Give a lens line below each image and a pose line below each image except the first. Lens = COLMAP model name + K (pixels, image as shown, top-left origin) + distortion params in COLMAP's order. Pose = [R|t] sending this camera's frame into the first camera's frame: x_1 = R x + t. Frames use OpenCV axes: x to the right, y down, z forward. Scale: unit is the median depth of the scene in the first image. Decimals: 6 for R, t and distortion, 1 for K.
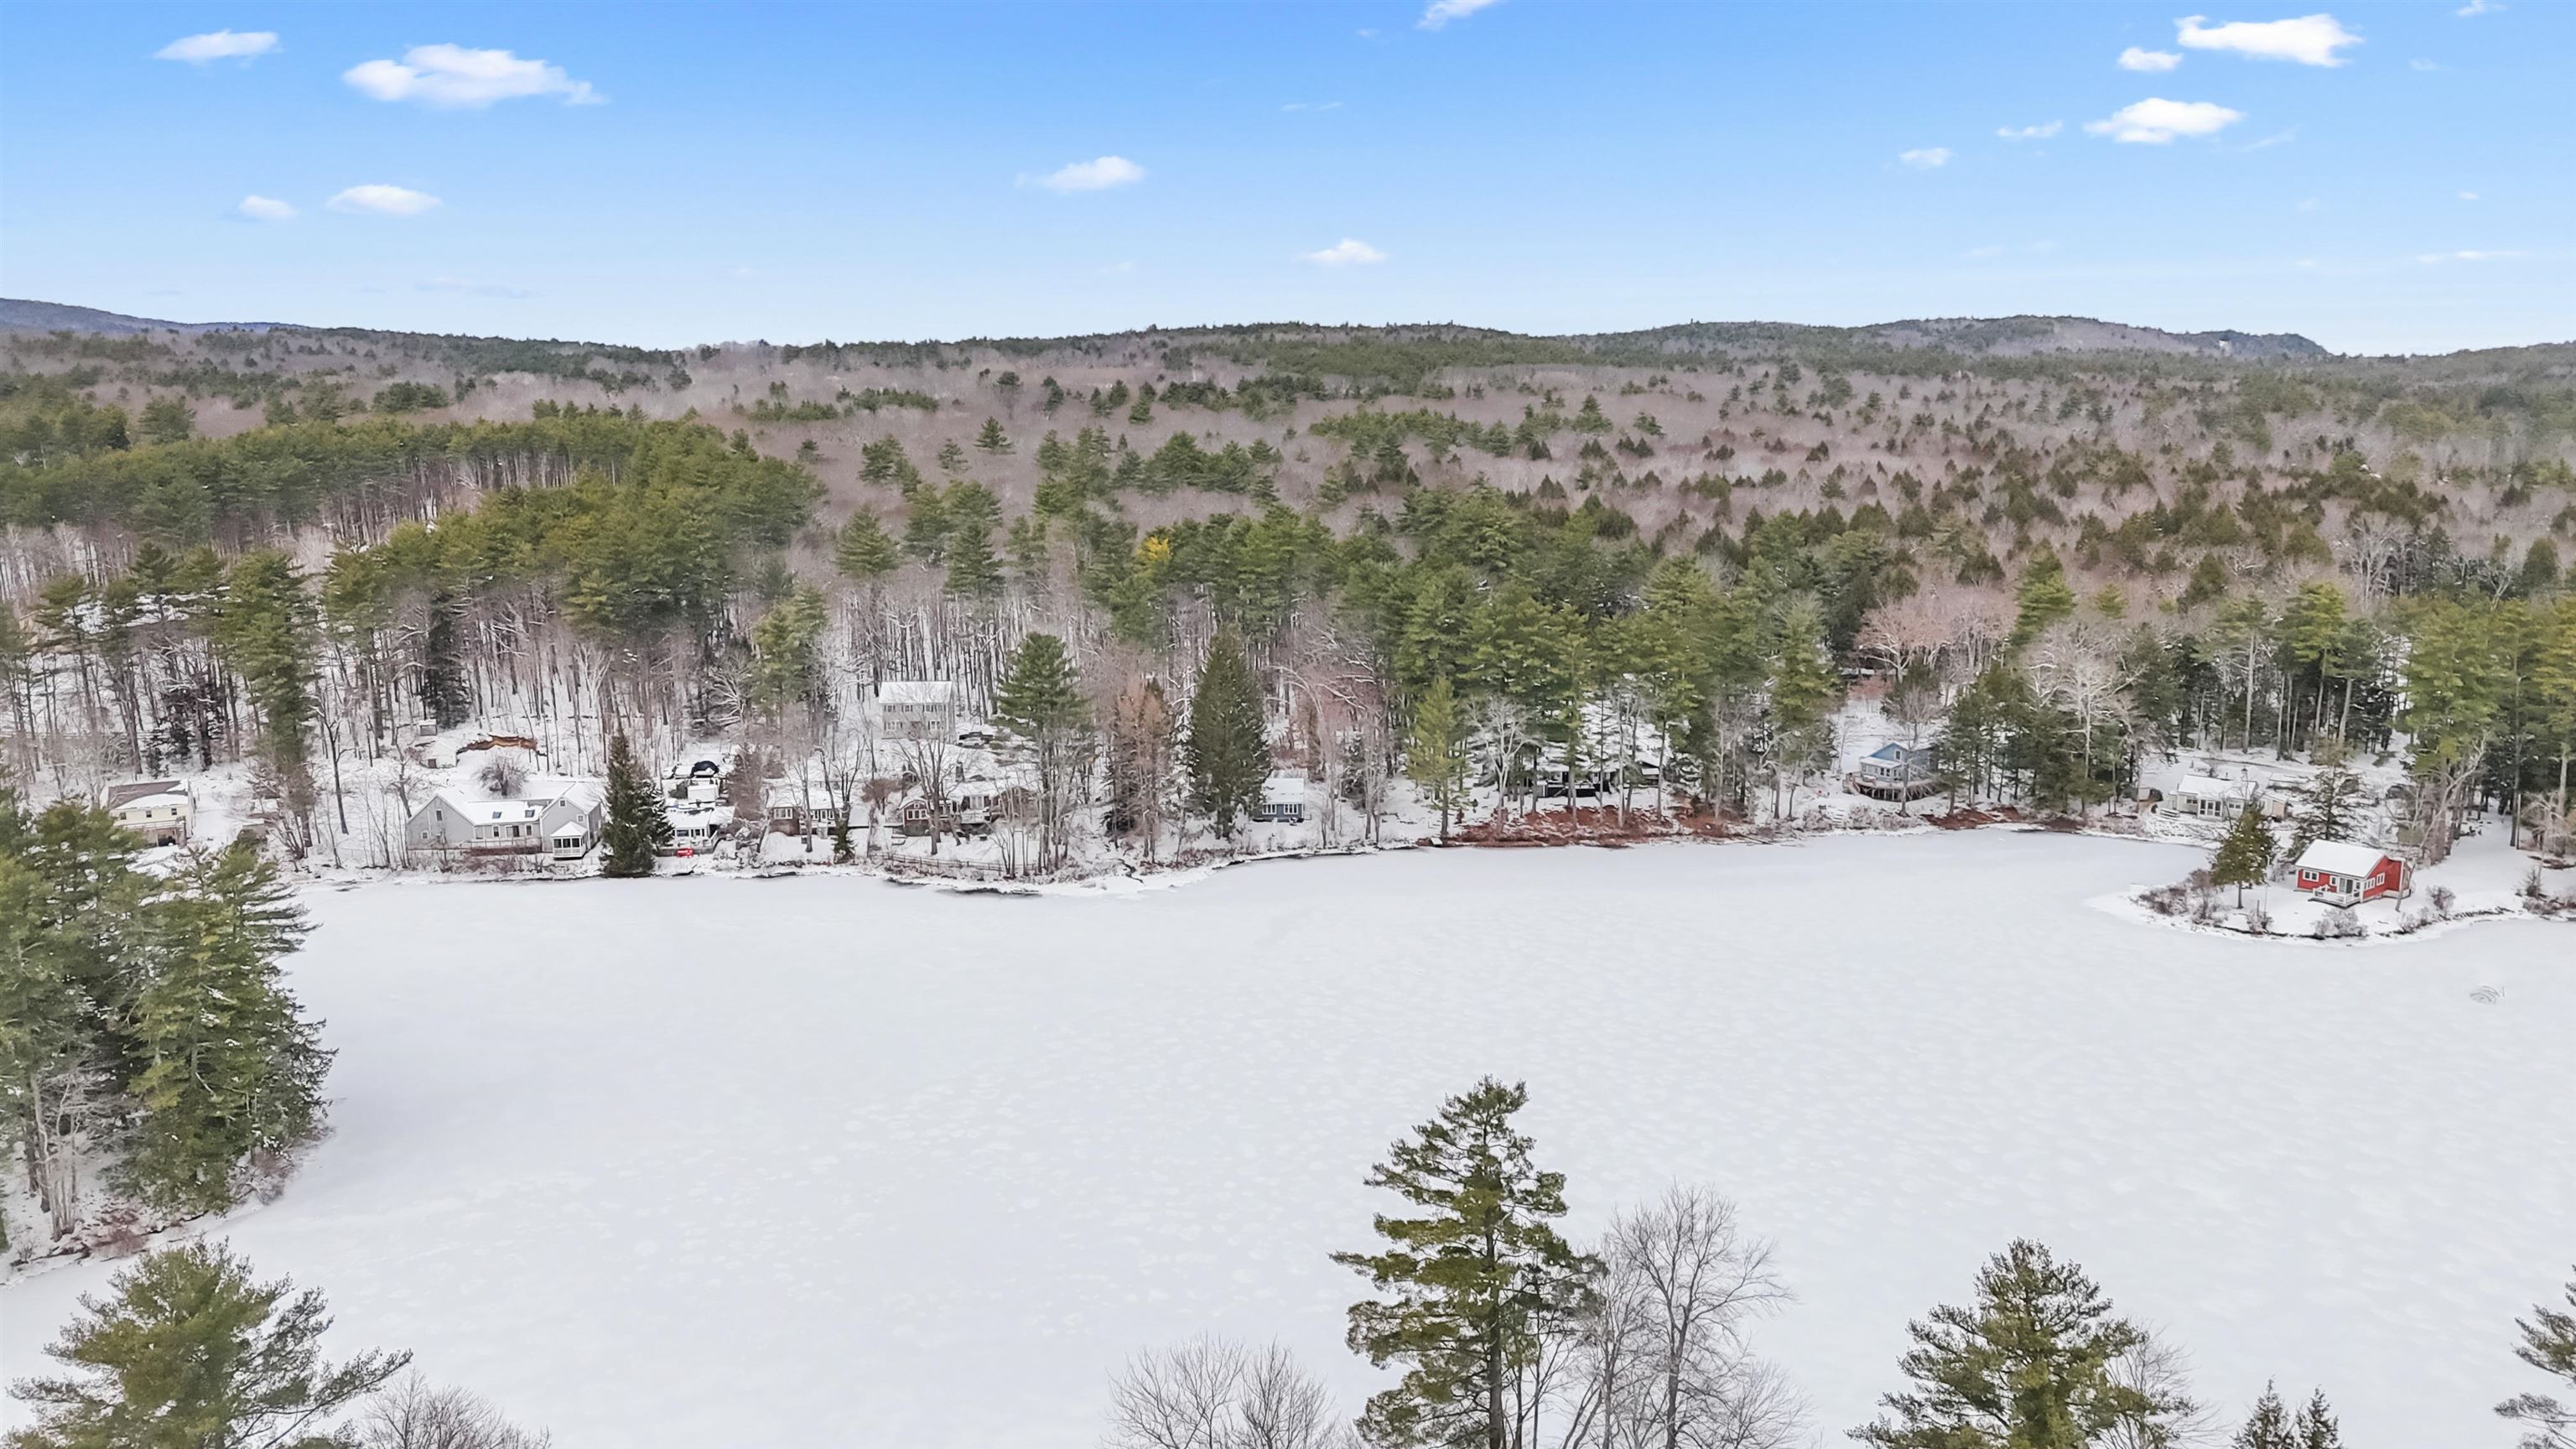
lens RADIAL K [[1859.3, 0, 1288.0], [0, 1859.3, 724.5], [0, 0, 1]] dist [0.104672, -0.093364]
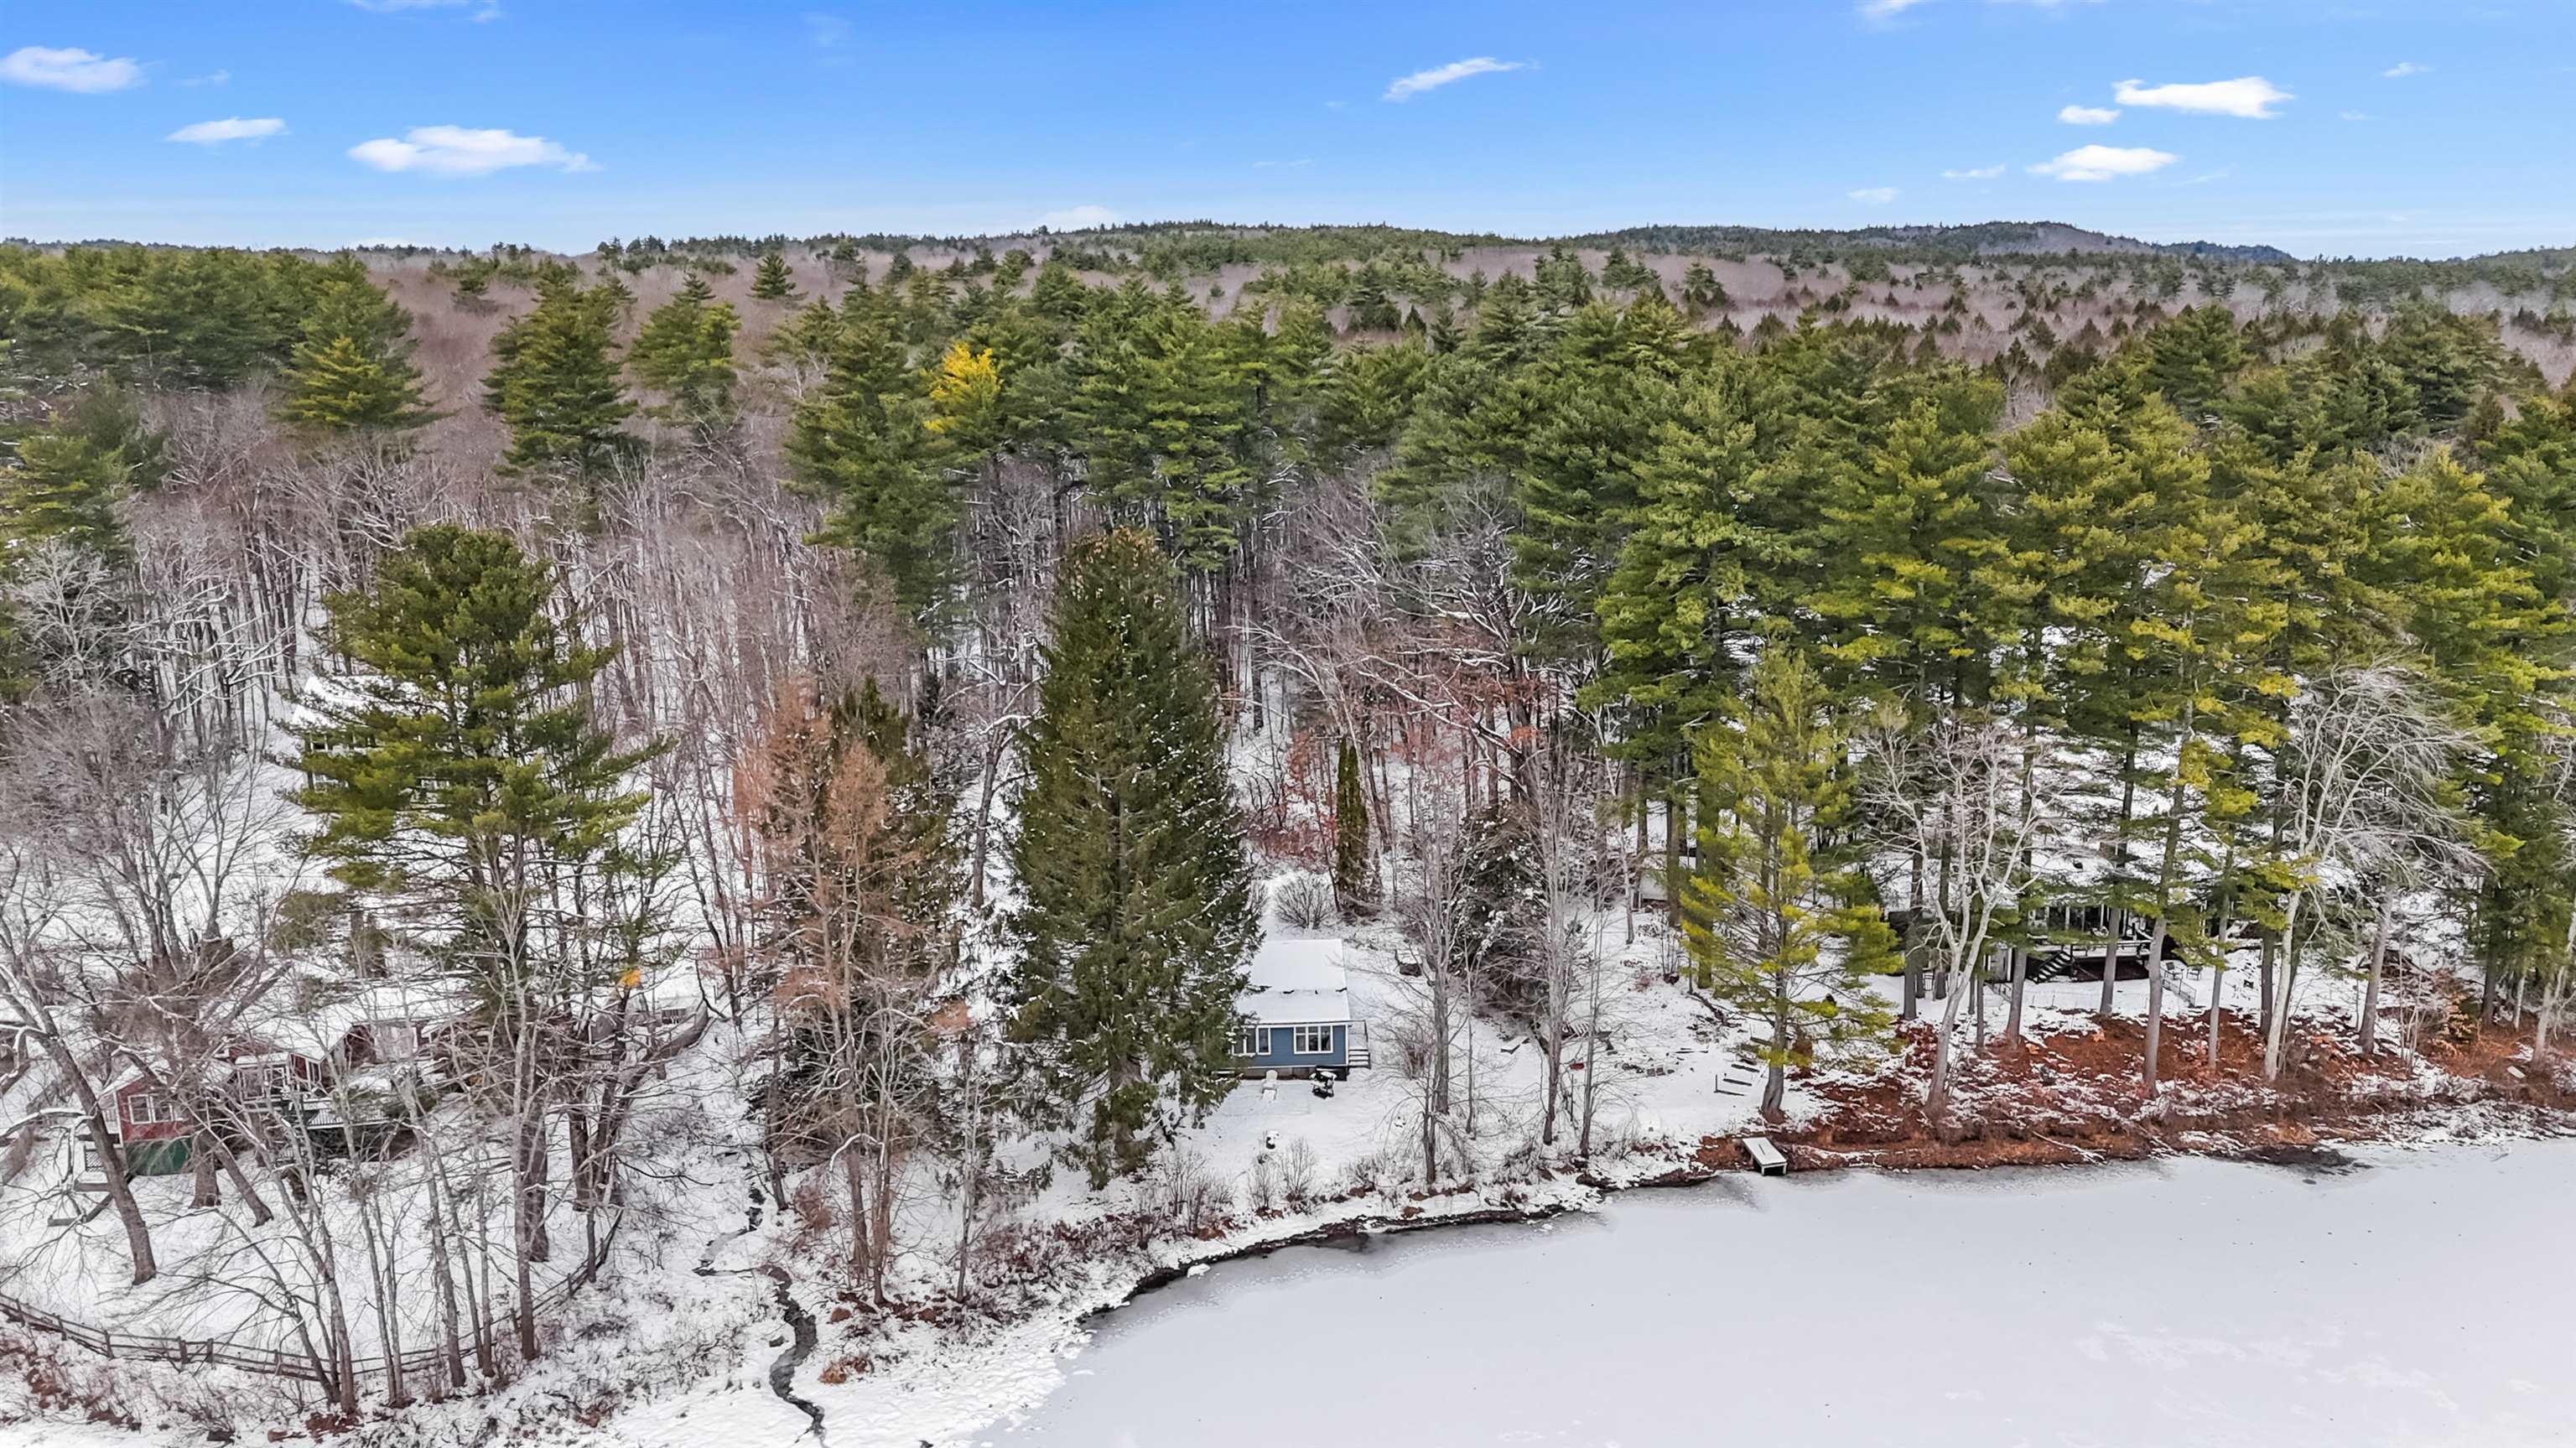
lens RADIAL K [[1859.1, 0, 1288.0], [0, 1859.1, 724.0], [0, 0, 1]] dist [0.104672, -0.093364]
pose [[0.998755, -0.017743, 0.046622, -0.018551], [0.016489, 0.999495, 0.027161, -0.023403], [-0.047080, -0.026358, 0.998543, 0.658803]]
